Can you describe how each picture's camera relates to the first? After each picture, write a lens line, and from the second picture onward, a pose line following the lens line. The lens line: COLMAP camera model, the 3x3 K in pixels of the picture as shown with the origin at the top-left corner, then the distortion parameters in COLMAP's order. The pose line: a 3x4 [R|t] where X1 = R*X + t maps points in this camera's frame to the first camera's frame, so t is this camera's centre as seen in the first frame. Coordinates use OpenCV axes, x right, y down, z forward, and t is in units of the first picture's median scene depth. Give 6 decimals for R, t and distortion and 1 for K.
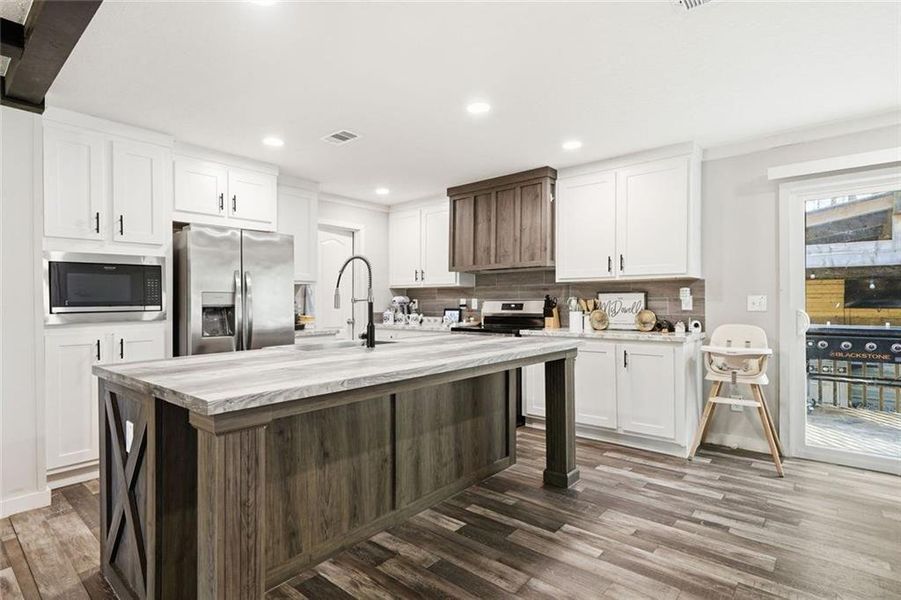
lens RADIAL K [[457.0, 0, 437.7], [0, 457.0, 300.0], [0, 0, 1]] dist [0.002543, 0.000555]
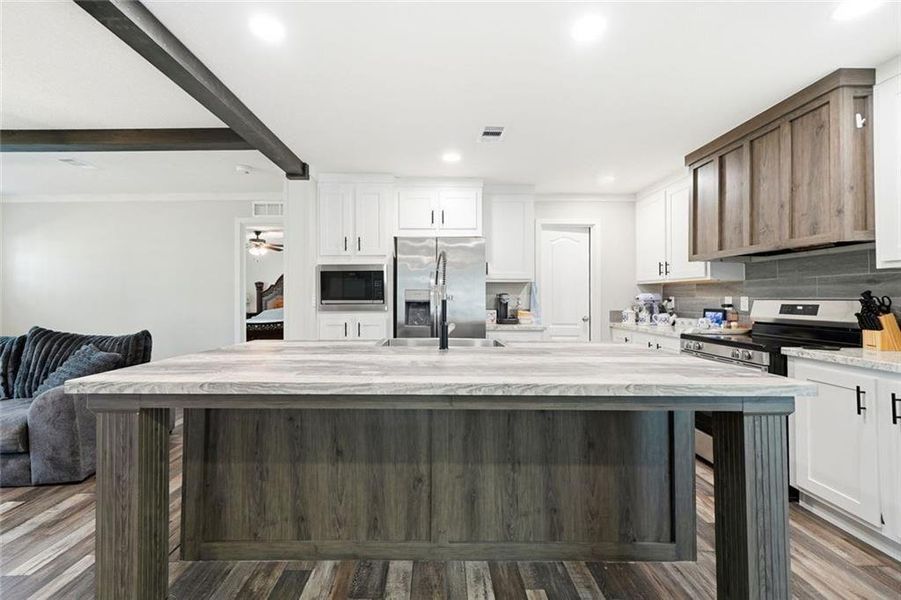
lens RADIAL K [[367.3, 0, 434.3], [0, 367.3, 288.8], [0, 0, 1]] dist [0.000323, 0.000337]
pose [[0.661431, -0.008593, -0.749957, 0.279789], [-0.005823, 0.999845, -0.016592, -0.003771], [0.749984, 0.015342, 0.661278, 0.349443]]
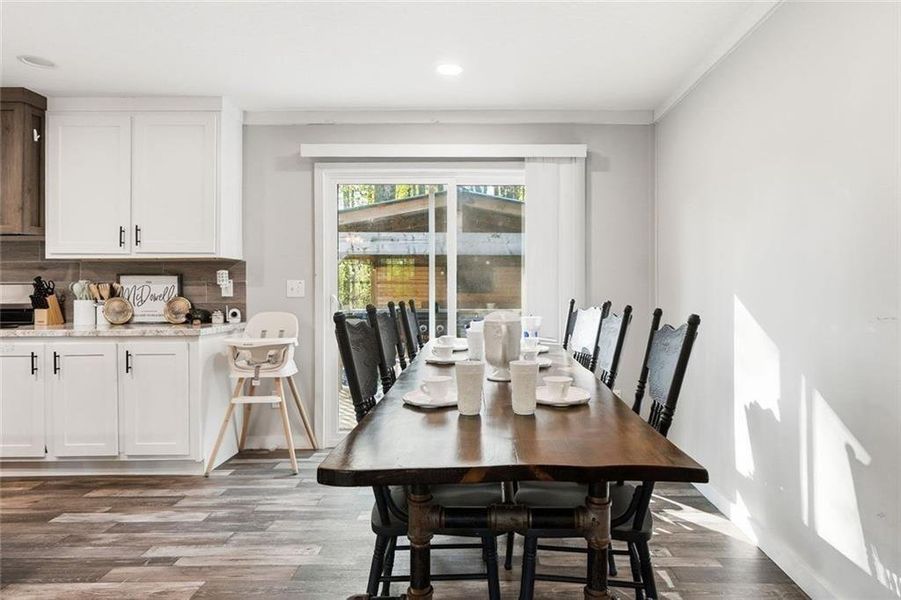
lens RADIAL K [[535.6, 0, 488.0], [0, 535.6, 284.5], [0, 0, 1]] dist [0.002080, 0.000687]
pose [[0.746204, 0.004542, 0.665702, 0.256146], [-0.004421, 0.999988, -0.001867, -0.000970], [-0.665703, -0.001550, 0.746215, -0.064542]]
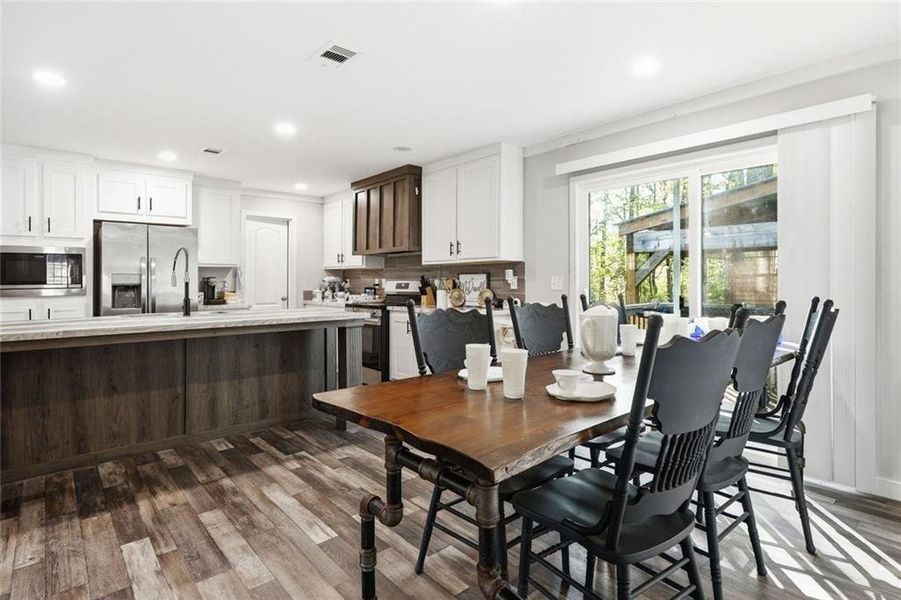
lens RADIAL K [[468.4, 0, 440.0], [0, 468.4, 277.3], [0, 0, 1]] dist [0.004274, 0.000795]
pose [[0.989821, -0.000045, -0.142318, 0.553547], [-0.000504, 0.999993, -0.003825, -0.003104], [0.142317, 0.003858, 0.989814, -0.179764]]
